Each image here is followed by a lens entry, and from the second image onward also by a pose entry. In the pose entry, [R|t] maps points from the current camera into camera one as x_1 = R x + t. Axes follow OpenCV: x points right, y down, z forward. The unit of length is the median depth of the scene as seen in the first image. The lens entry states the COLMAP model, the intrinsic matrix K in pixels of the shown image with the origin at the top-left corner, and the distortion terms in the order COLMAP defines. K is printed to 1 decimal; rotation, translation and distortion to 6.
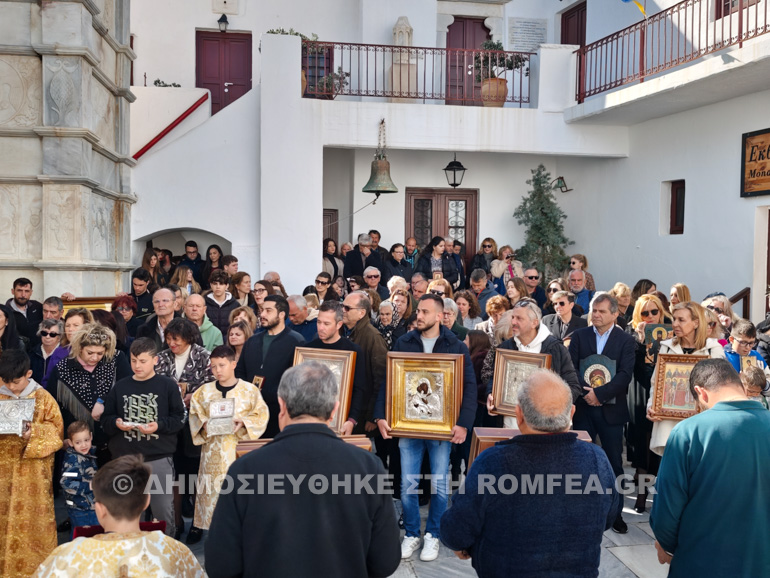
lens RADIAL K [[776.7, 0, 377.1], [0, 776.7, 294.3], [0, 0, 1]] dist [0.002894, 0.000000]
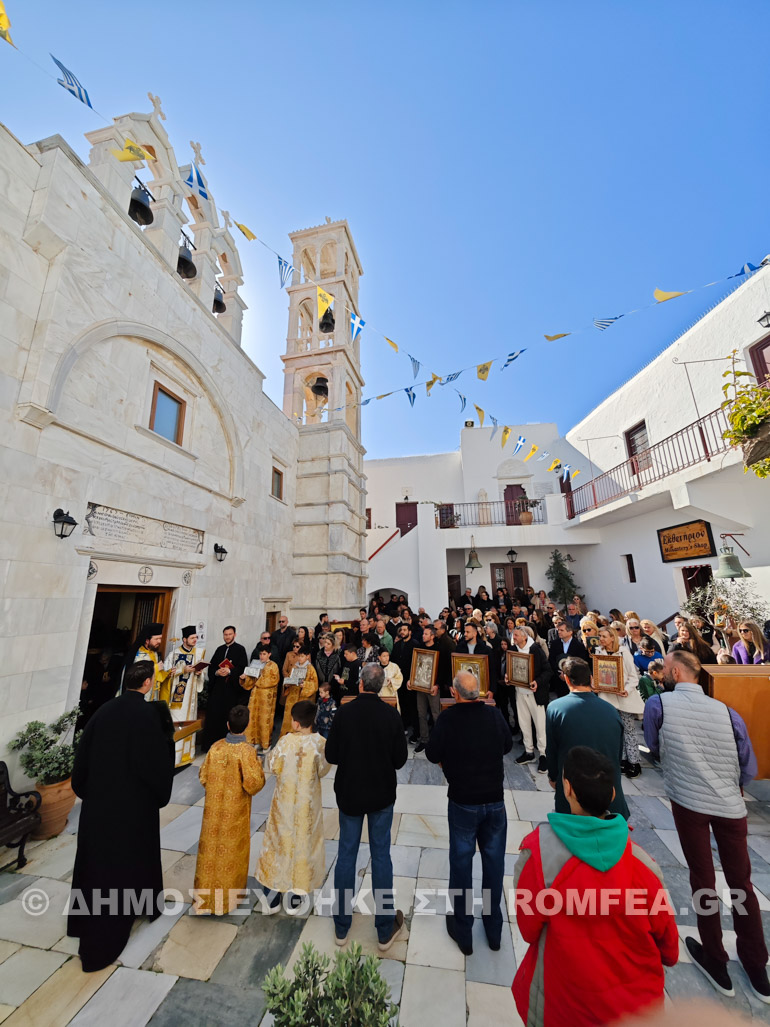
lens RADIAL K [[357.9, 0, 382.8], [0, 357.9, 517.9], [0, 0, 1]] dist [0.000196, 0.000227]
pose [[0.947595, -0.094304, -0.305238, 0.089532], [0.014819, 0.967386, -0.252871, -0.018833], [0.319130, 0.235096, 0.918088, -0.039225]]
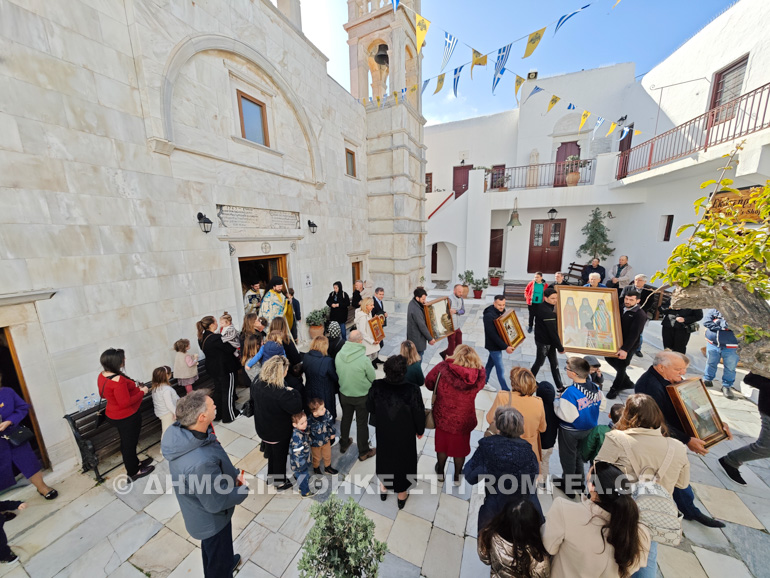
lens RADIAL K [[268.3, 0, 386.0], [0, 268.3, 287.0], [0, 0, 1]] dist [0.000196, 0.000227]
pose [[0.851761, 0.068682, -0.519410, 0.131546], [0.012672, 0.988380, 0.151473, -0.077734], [0.523778, -0.135601, 0.840993, -0.018989]]
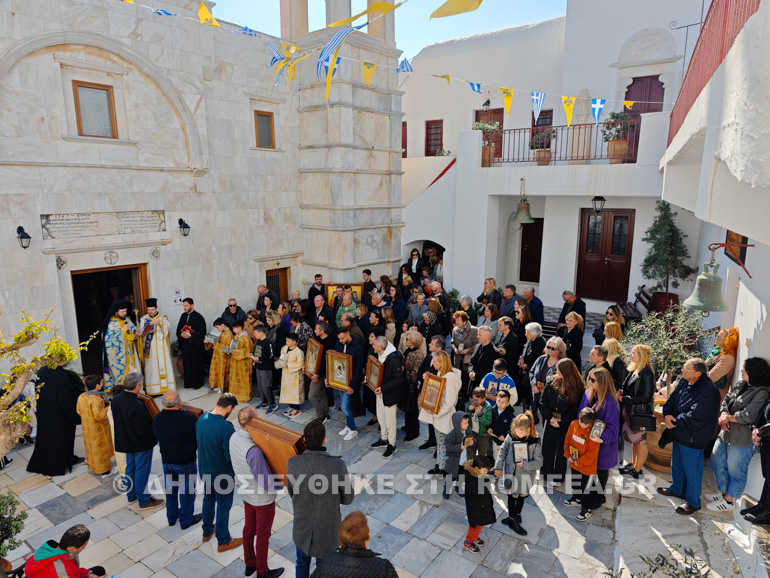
lens RADIAL K [[511.4, 0, 380.2], [0, 511.4, 291.4], [0, 0, 1]] dist [0.026853, -0.018099]
pose [[0.714263, 0.123110, -0.688965, 0.594709], [-0.013005, 0.986572, 0.162806, -0.175801], [0.699757, -0.107327, 0.706273, 0.027974]]
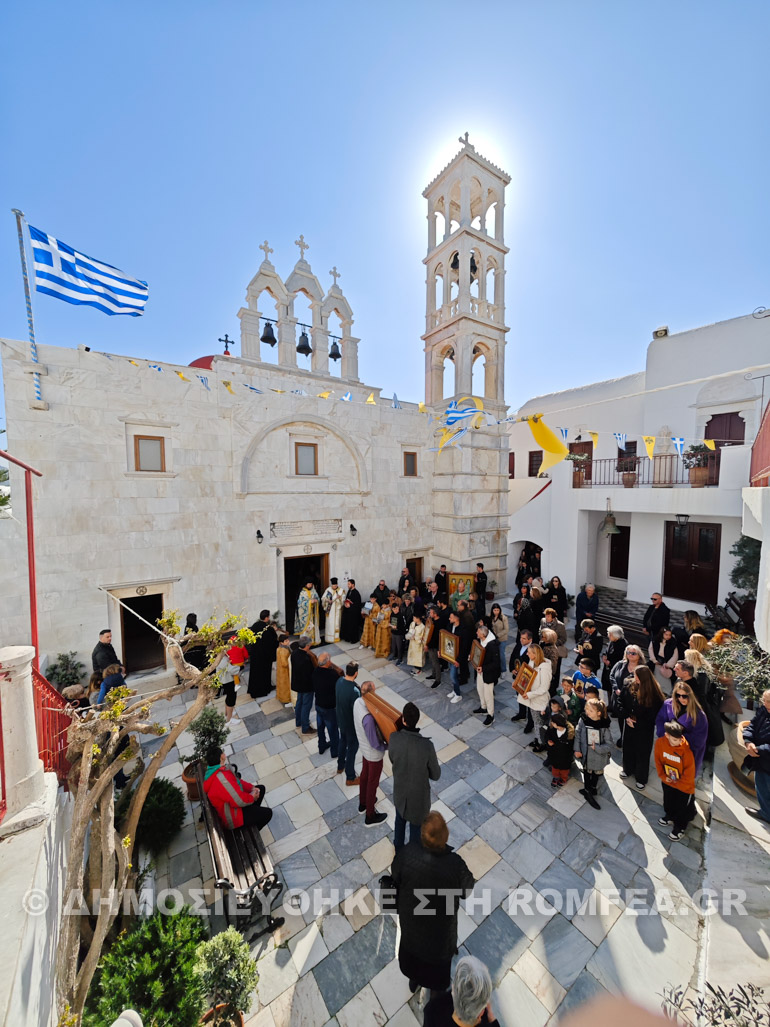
lens RADIAL K [[357.9, 0, 388.5], [0, 357.9, 514.6], [0, 0, 1]] dist [0.000196, 0.000227]
pose [[0.471536, 0.043295, -0.880784, 0.592664], [-0.021550, 0.999062, 0.037572, -0.219420], [0.881584, 0.001264, 0.472026, 0.075158]]
